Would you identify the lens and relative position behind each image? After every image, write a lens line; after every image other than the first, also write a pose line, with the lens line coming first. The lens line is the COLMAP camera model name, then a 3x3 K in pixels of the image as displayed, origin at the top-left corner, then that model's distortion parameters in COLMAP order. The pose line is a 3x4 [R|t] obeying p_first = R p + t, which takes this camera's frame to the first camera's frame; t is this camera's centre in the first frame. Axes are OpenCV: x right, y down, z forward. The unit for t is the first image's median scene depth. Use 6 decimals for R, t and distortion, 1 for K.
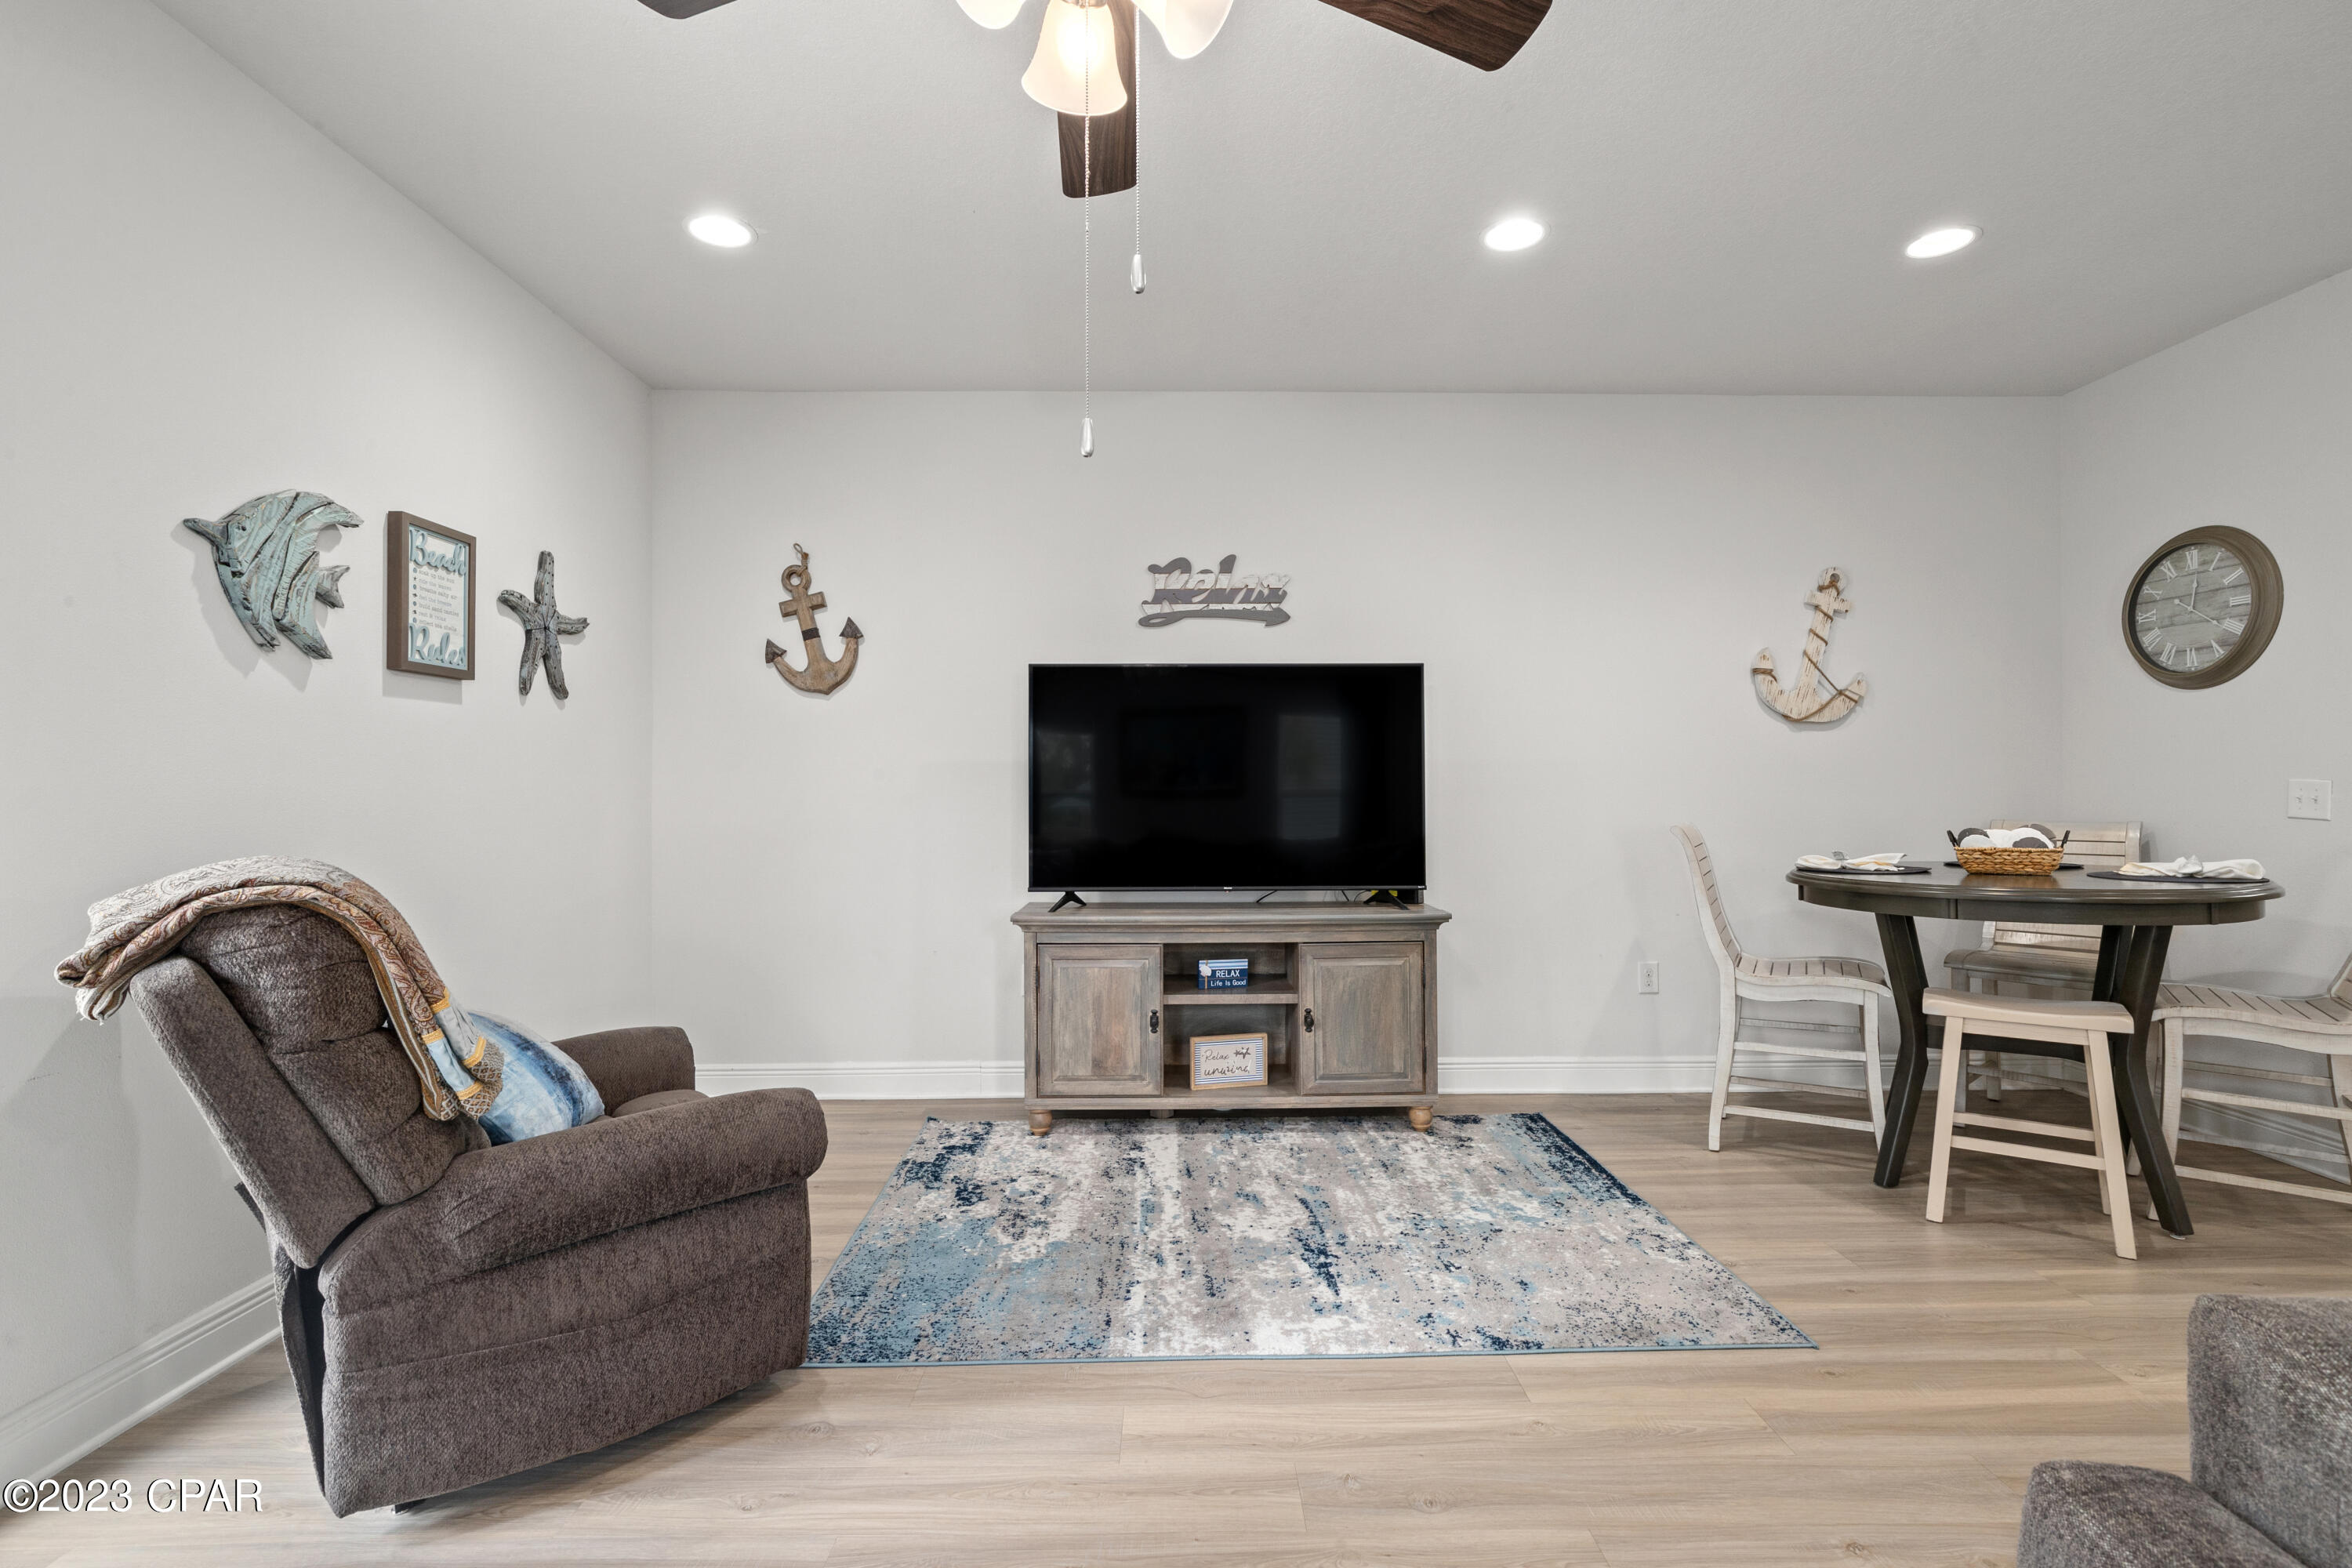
lens RADIAL K [[1062.1, 0, 1186.4], [0, 1062.1, 784.6], [0, 0, 1]] dist [-0.002663, -0.000094]
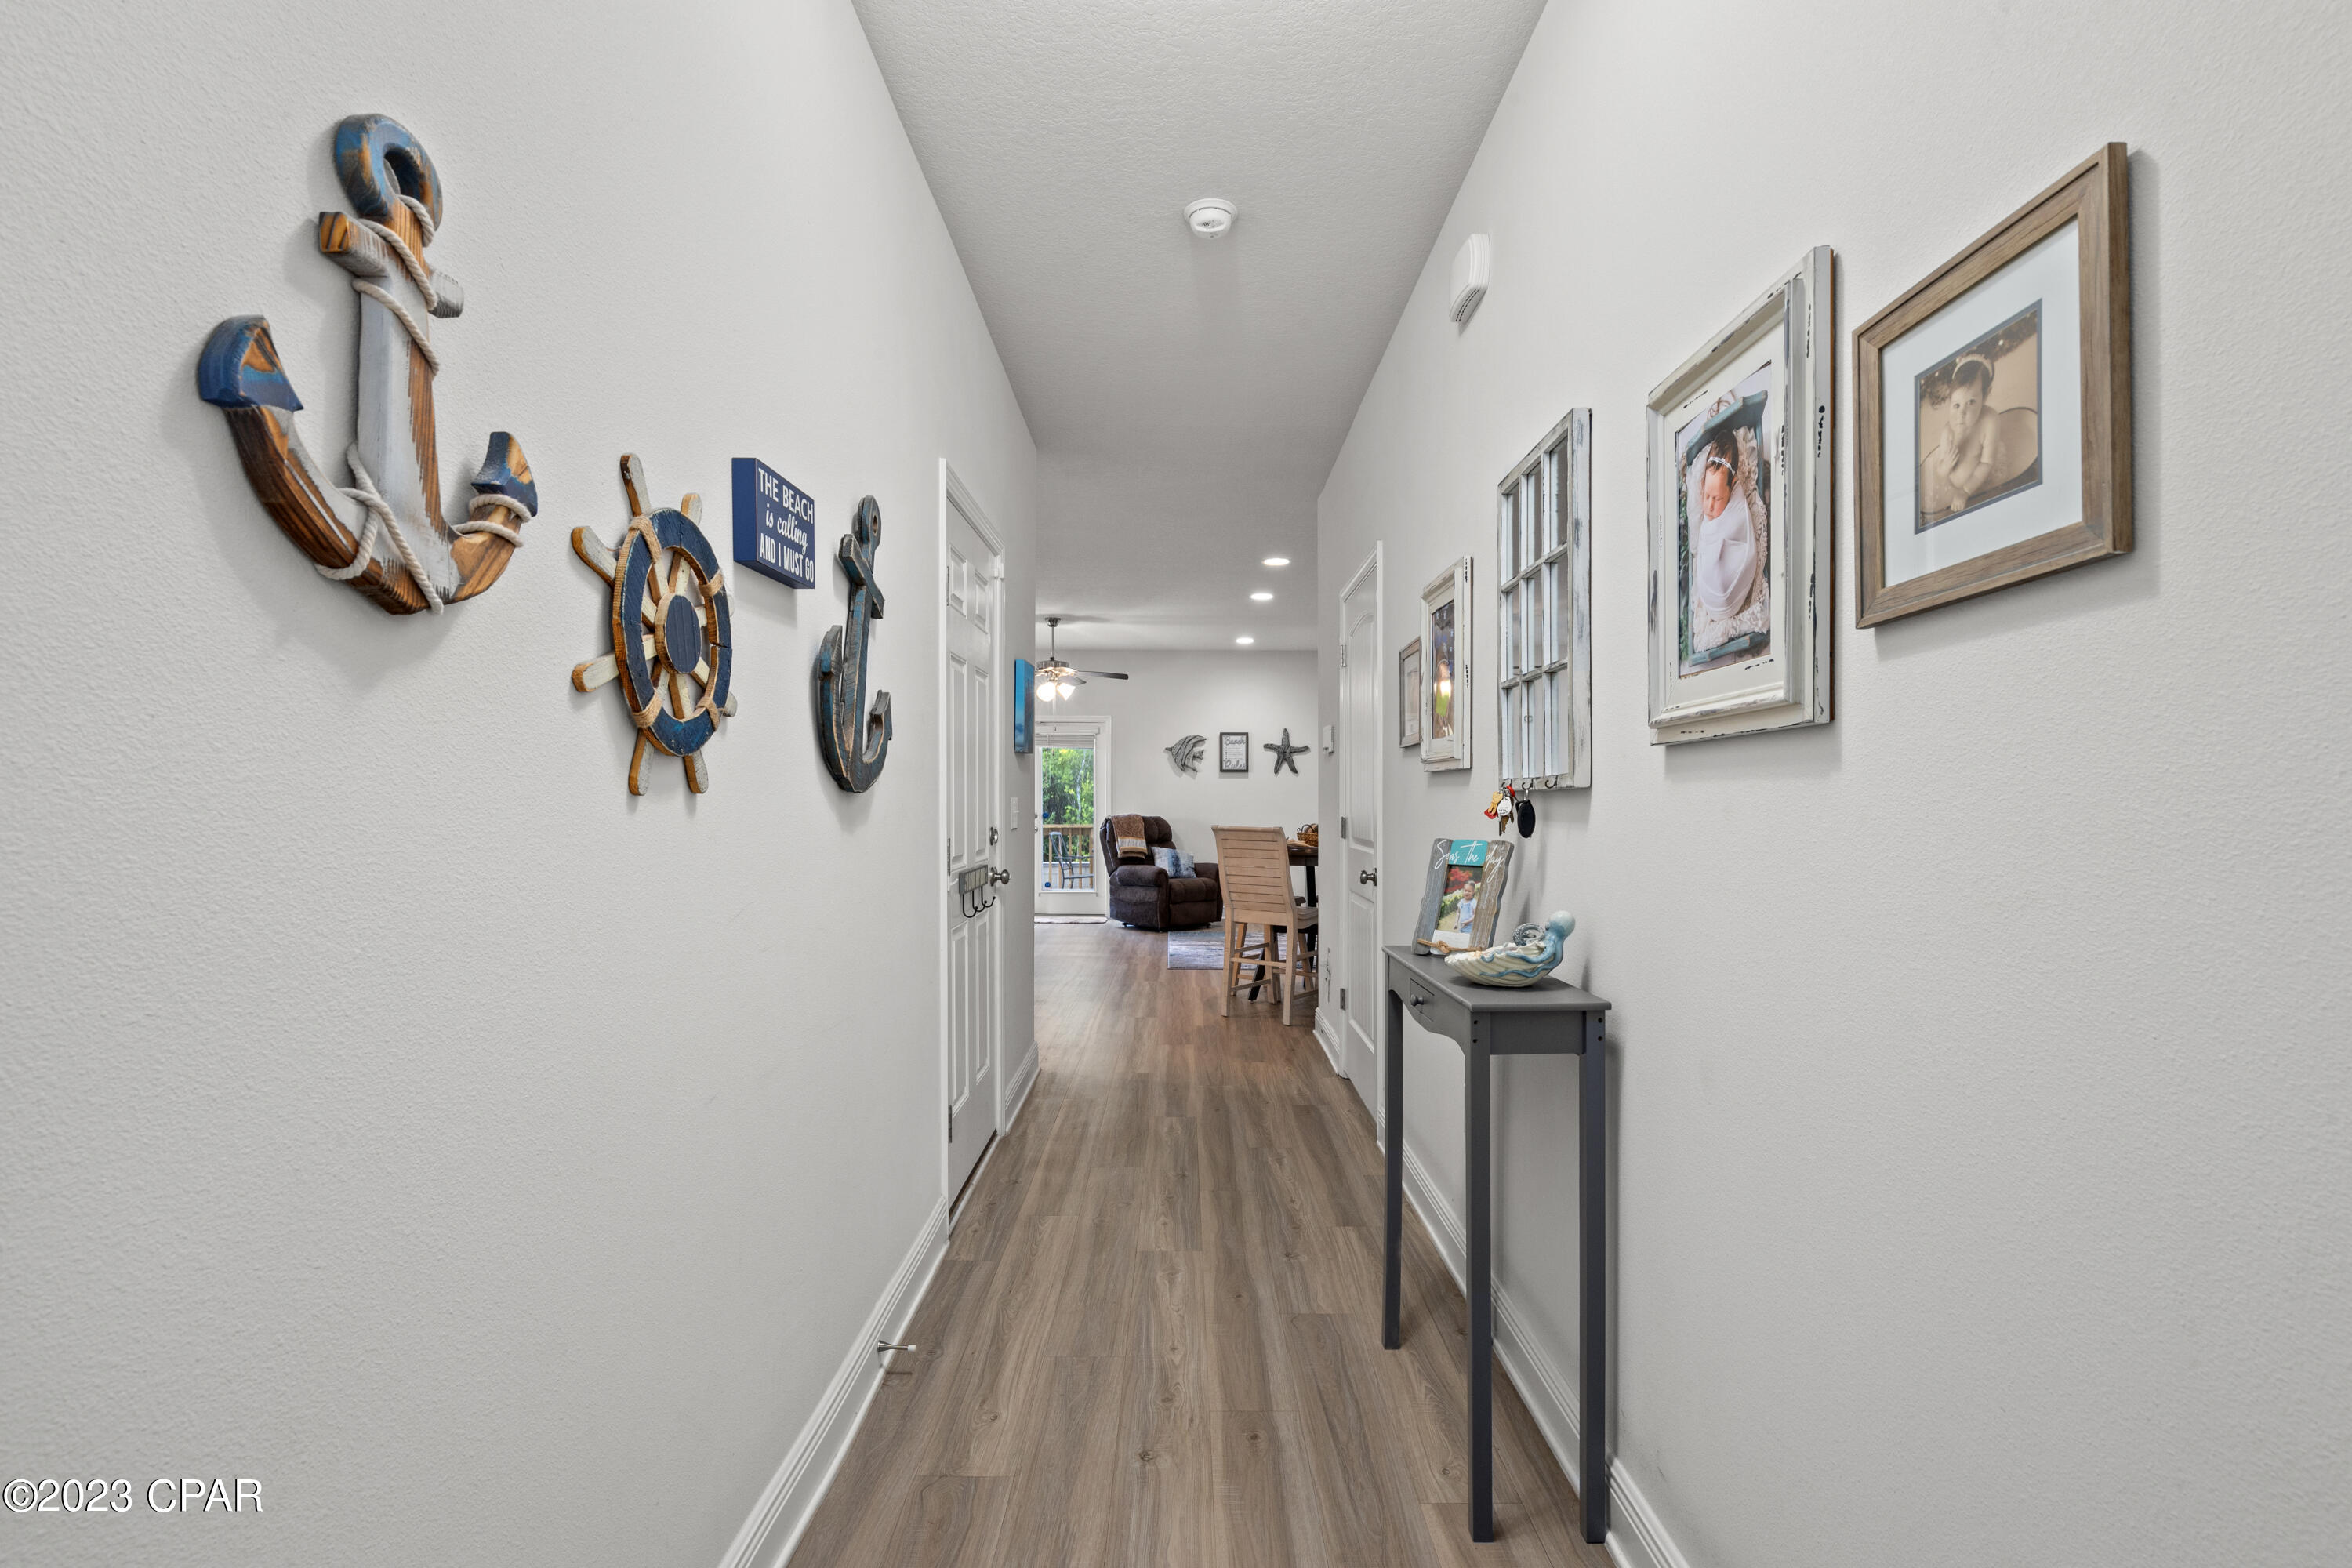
lens RADIAL K [[1062.1, 0, 1186.4], [0, 1062.1, 784.6], [0, 0, 1]] dist [-0.002663, -0.000094]
pose [[-0.010678, -0.012321, -0.999867, 2.527972], [-0.002358, 0.999922, -0.012297, -0.008077], [0.999940, 0.002227, -0.010706, 0.700617]]
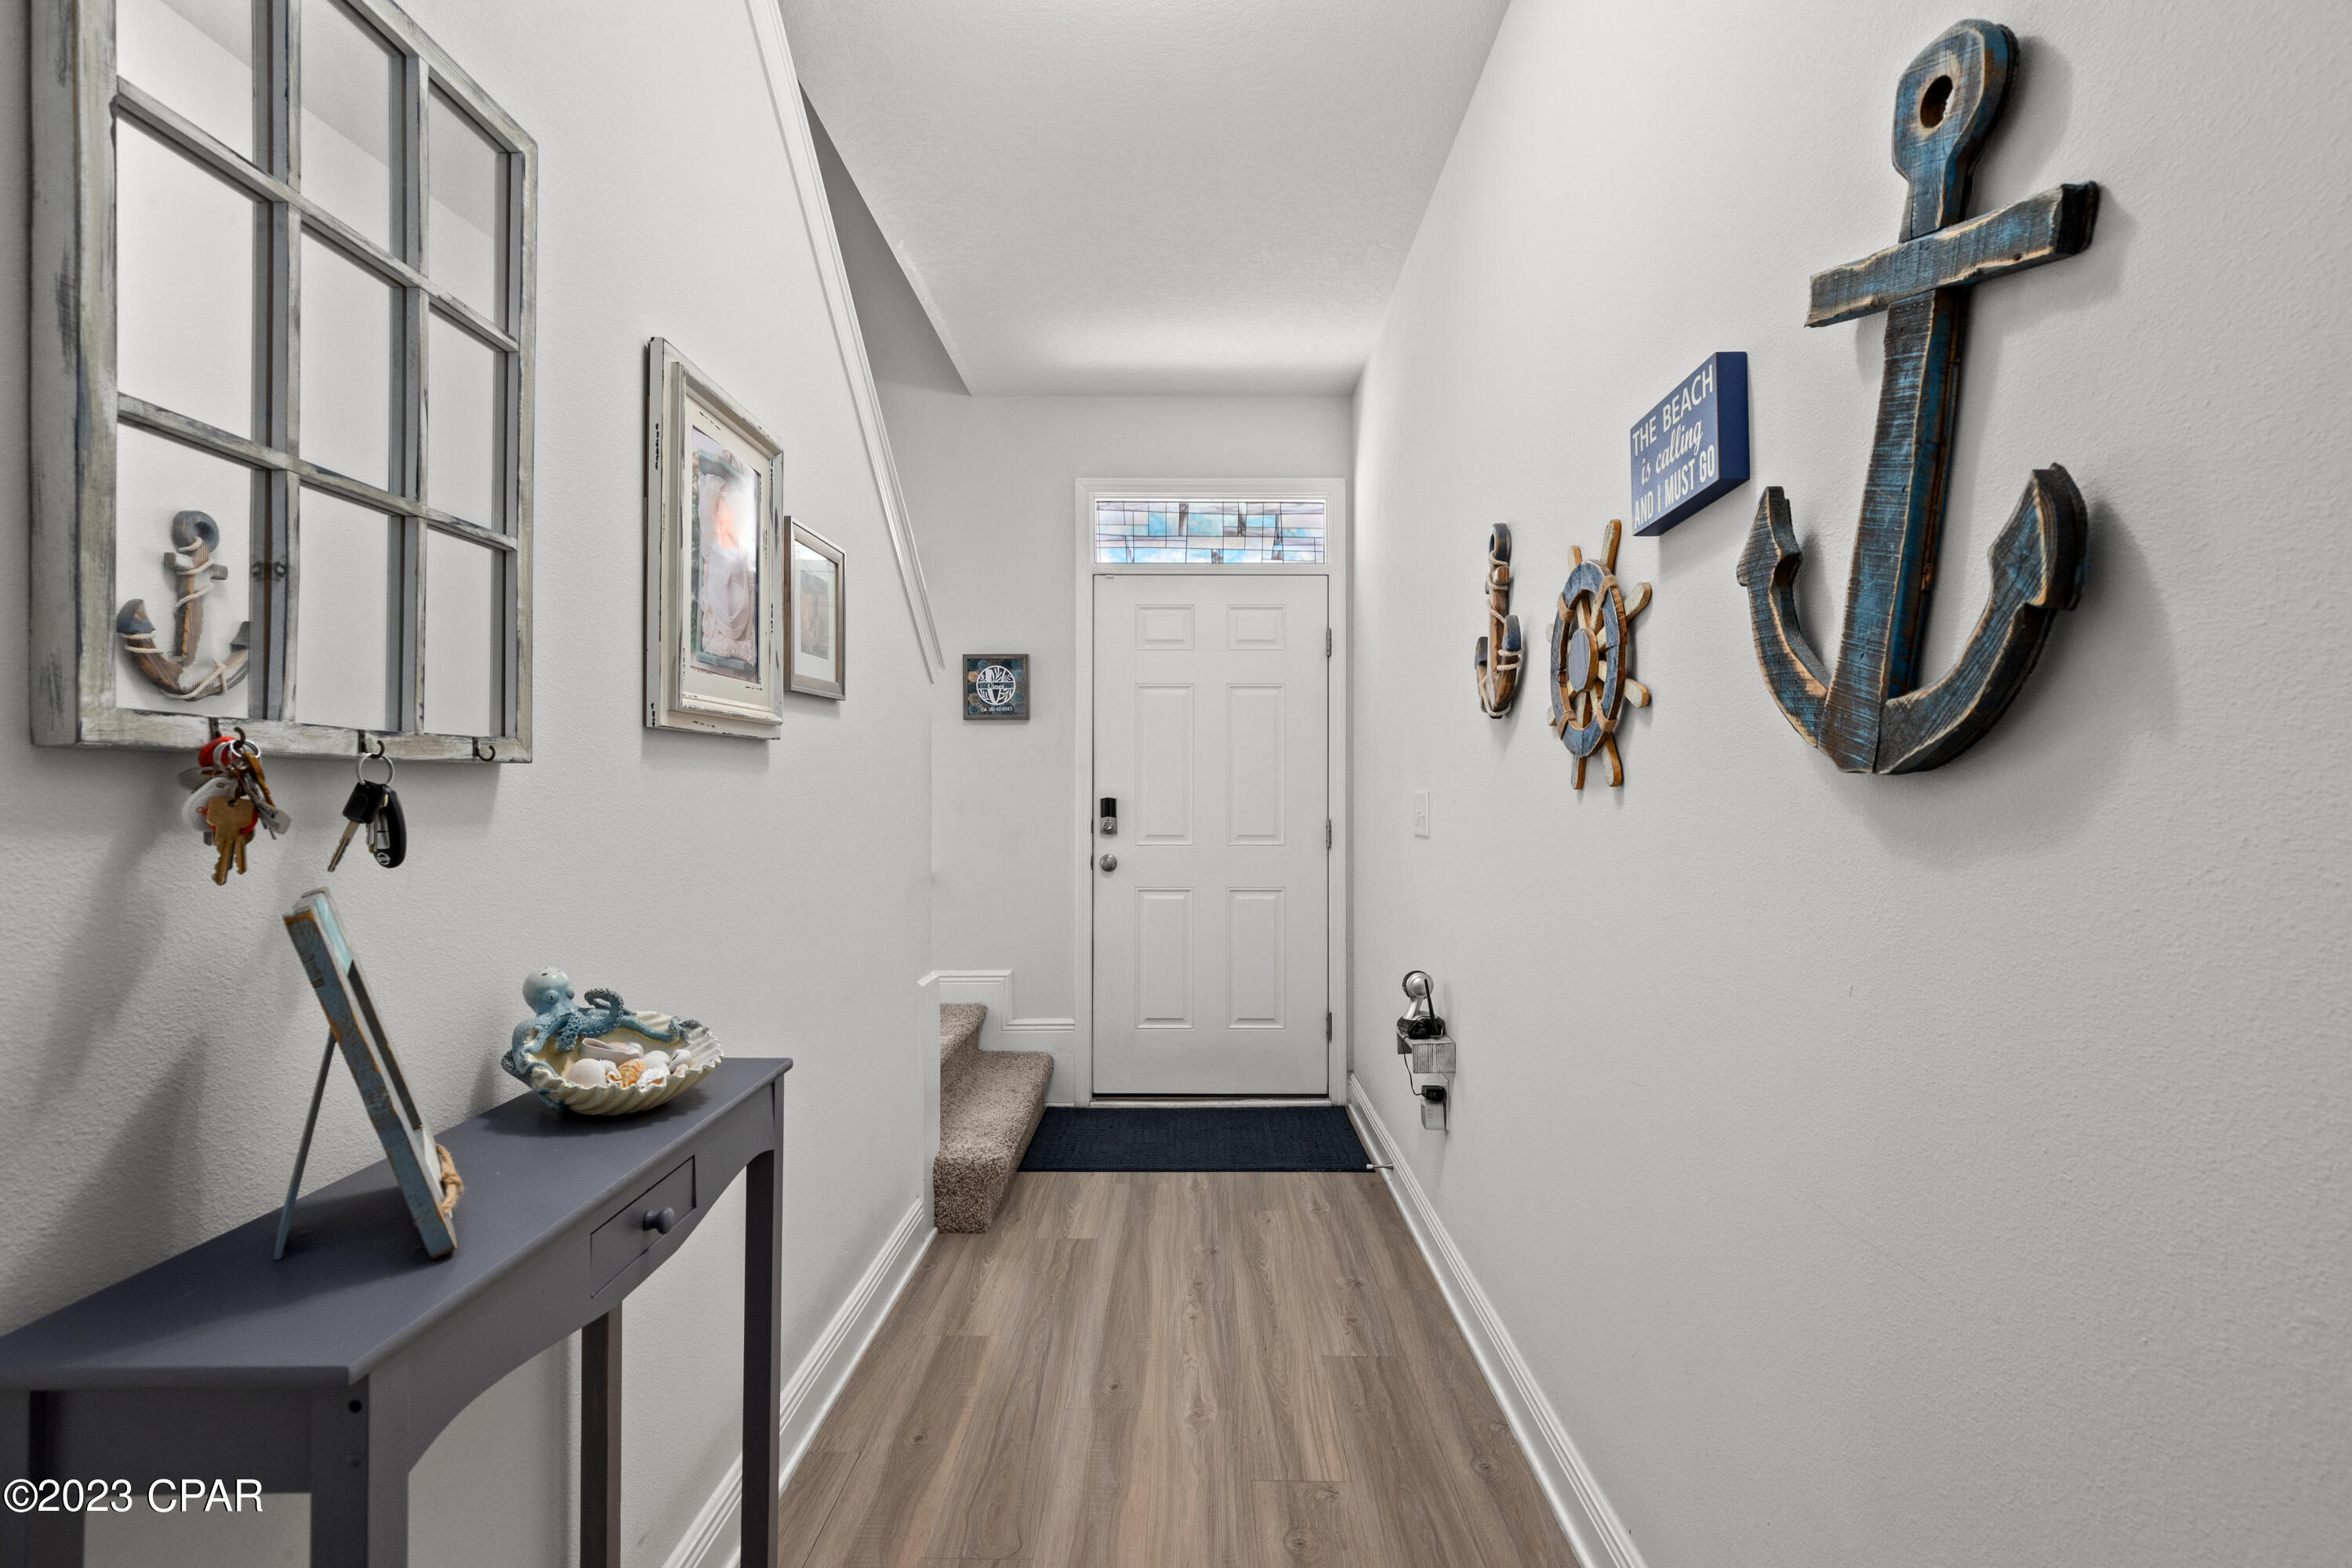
lens RADIAL K [[1077.0, 0, 1189.1], [0, 1077.0, 803.4], [0, 0, 1]] dist [-0.001035, 0.001185]
pose [[0.019960, -0.008519, 0.999764, 1.707176], [-0.011038, 0.999901, 0.008740, -0.004439], [-0.999740, -0.011210, 0.019864, 0.687571]]
